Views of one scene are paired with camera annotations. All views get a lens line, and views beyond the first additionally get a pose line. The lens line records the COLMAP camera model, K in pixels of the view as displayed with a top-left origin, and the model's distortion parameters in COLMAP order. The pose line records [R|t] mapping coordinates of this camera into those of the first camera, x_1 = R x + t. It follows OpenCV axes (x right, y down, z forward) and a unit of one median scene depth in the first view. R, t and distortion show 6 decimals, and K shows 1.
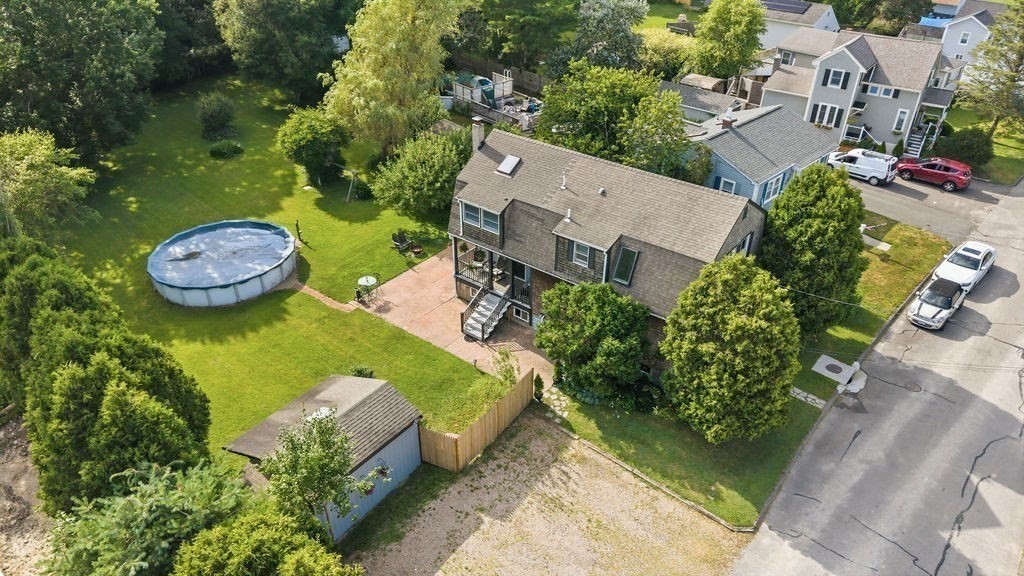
lens RADIAL K [[687.2, 0, 512.0], [0, 687.2, 288.0], [0, 0, 1]] dist [0.007852, -0.001688]
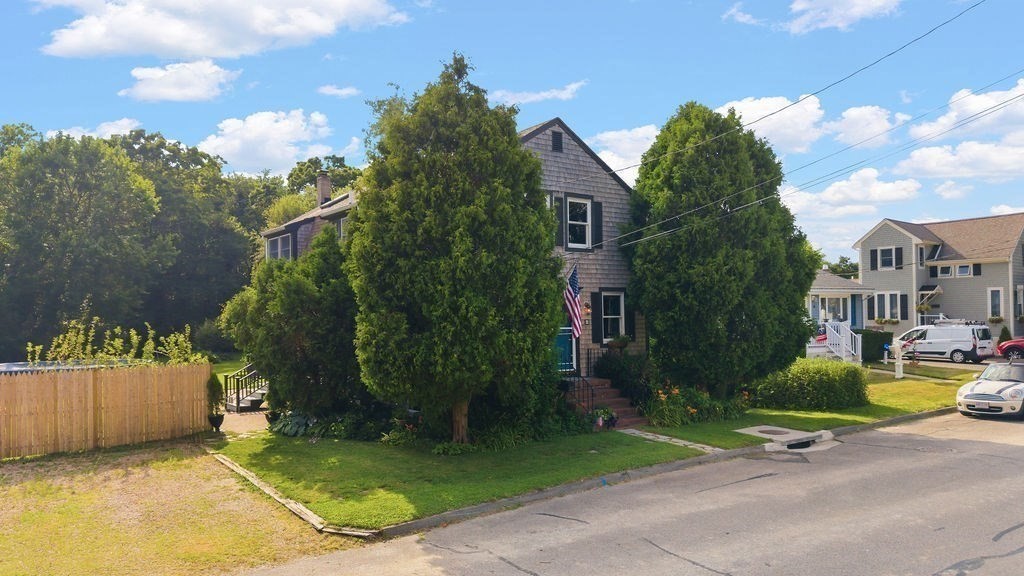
lens RADIAL K [[700.0, 0, 513.5], [0, 700.0, 297.3], [0, 0, 1]] dist [0.007323, -0.000774]
pose [[0.969201, -0.023464, -0.245152, 0.433355], [-0.117792, 0.830035, -0.545130, 0.364778], [0.216276, 0.557218, 0.801706, 0.504414]]
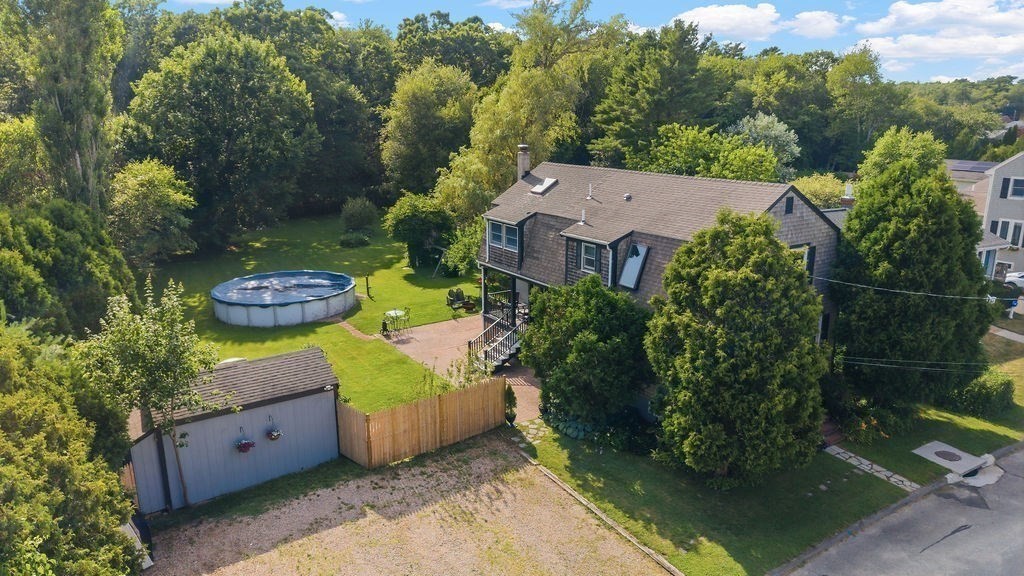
lens RADIAL K [[687.2, 0, 512.0], [0, 687.2, 288.0], [0, 0, 1]] dist [0.007852, -0.001688]
pose [[0.949206, 0.072612, -0.306162, 0.269790], [-0.164521, 0.943940, -0.286200, 0.239797], [0.268217, 0.322033, 0.907940, 0.224230]]
